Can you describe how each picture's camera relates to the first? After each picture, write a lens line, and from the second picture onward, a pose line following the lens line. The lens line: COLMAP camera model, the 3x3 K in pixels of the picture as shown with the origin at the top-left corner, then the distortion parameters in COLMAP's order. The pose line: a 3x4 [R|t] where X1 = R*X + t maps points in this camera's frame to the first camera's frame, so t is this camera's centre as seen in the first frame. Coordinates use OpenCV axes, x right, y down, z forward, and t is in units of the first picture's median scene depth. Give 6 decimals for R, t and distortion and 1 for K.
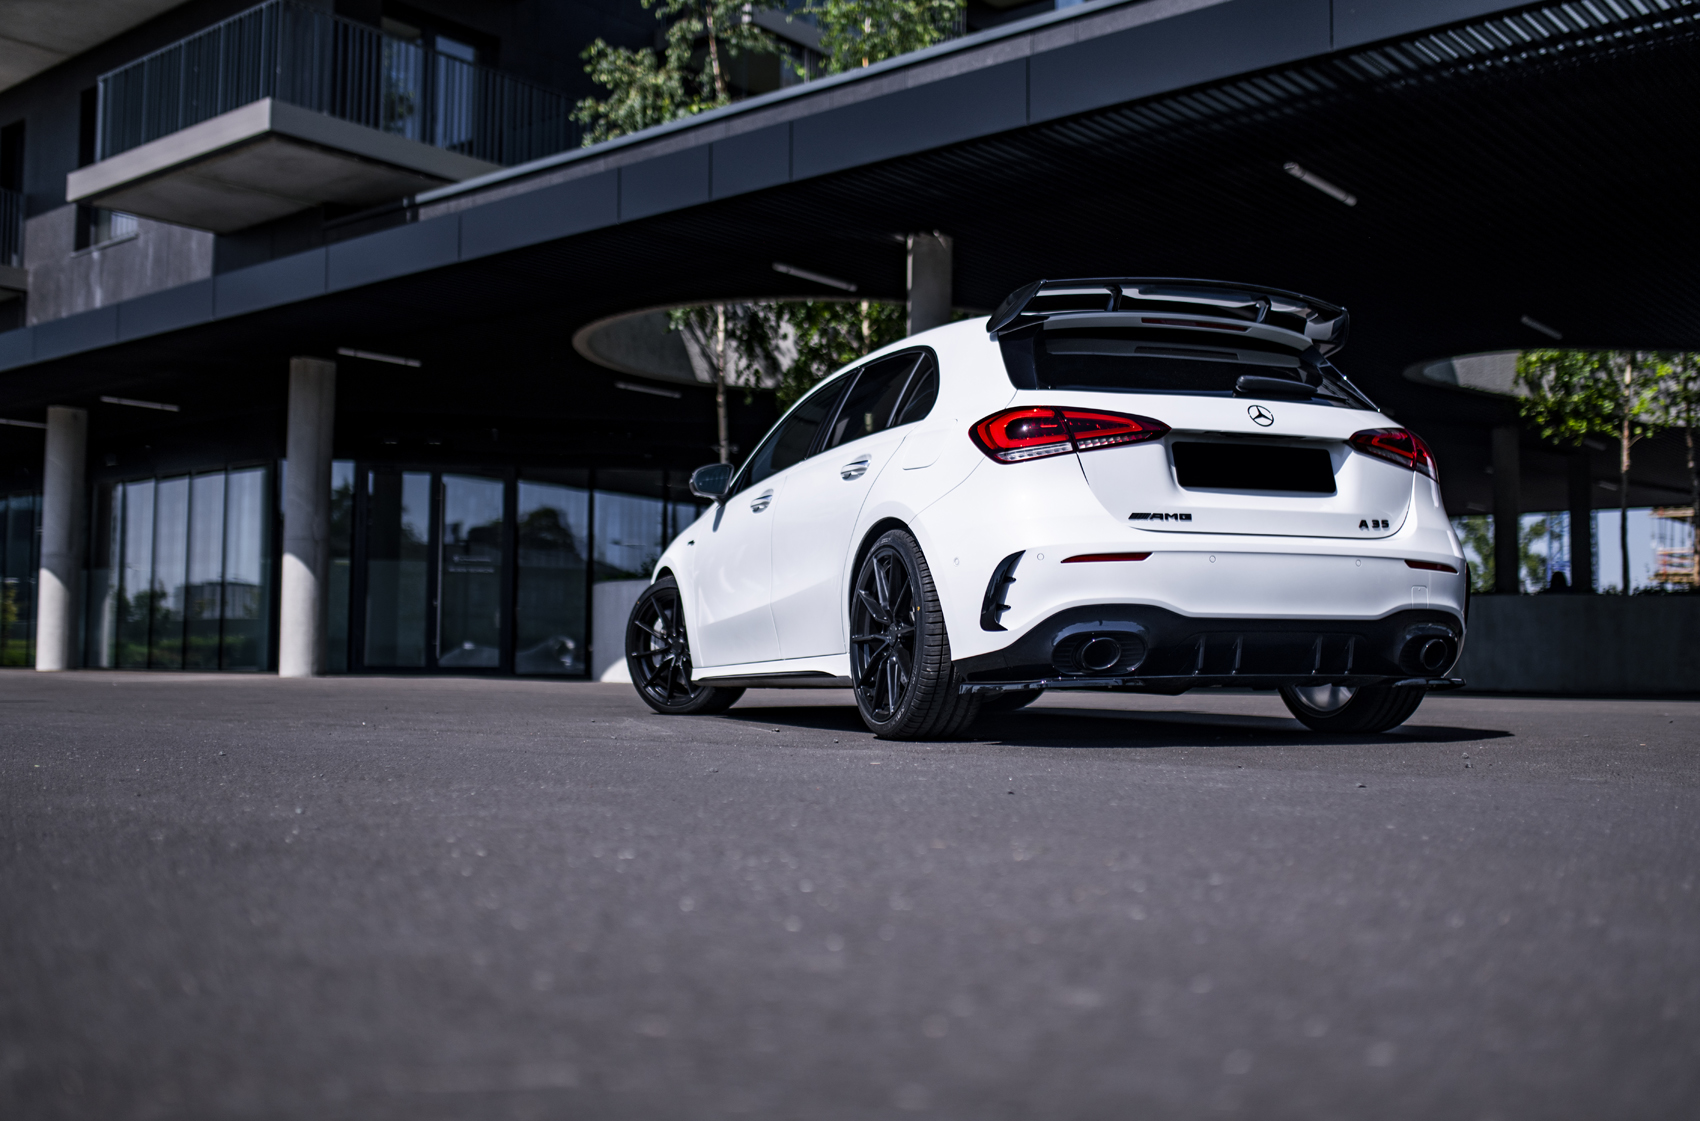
lens RADIAL K [[1677.7, 0, 869.5], [0, 1677.7, 560.9], [0, 0, 1]] dist [0.003396, 0.018190]
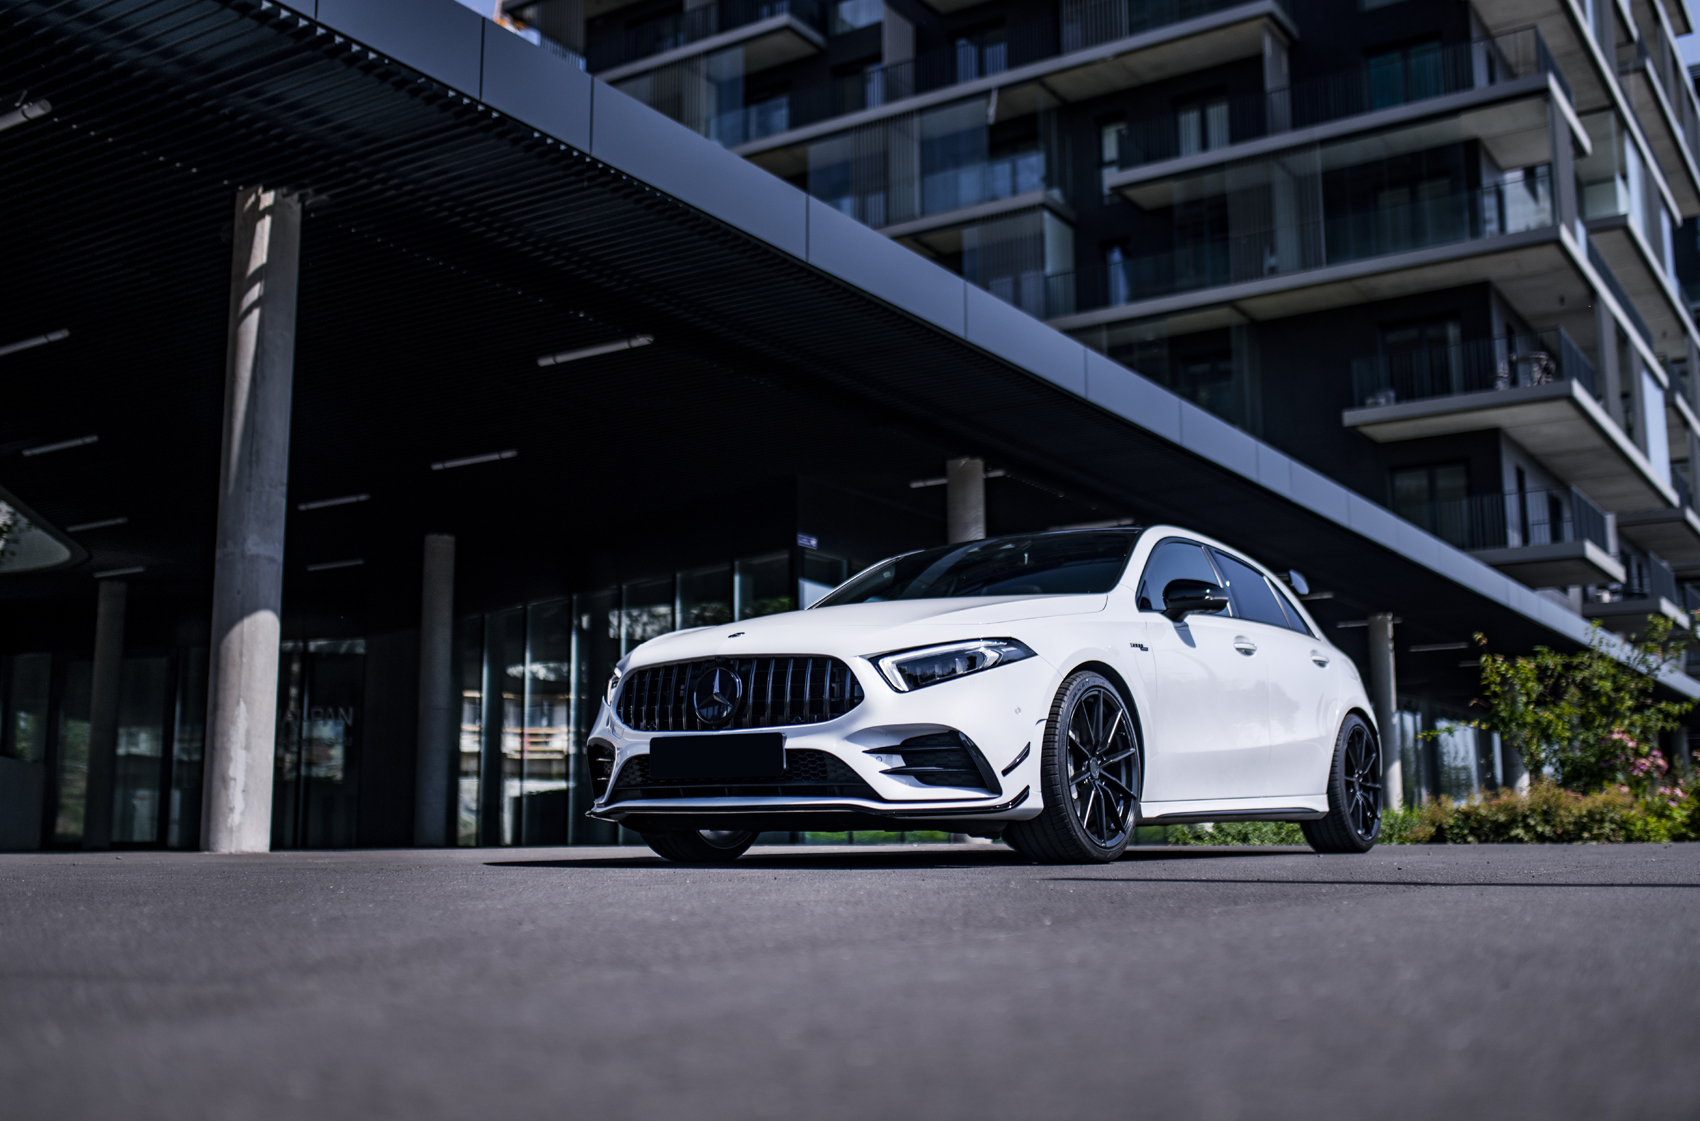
lens RADIAL K [[1711.3, 0, 850.0], [0, 1711.3, 560.5], [0, 0, 1]] dist [0.000262, 0.016720]
pose [[-0.120698, 0.156263, 0.980313, -0.531016], [-0.058738, 0.984678, -0.164191, 0.046658], [-0.990950, -0.077399, -0.109670, 0.651528]]
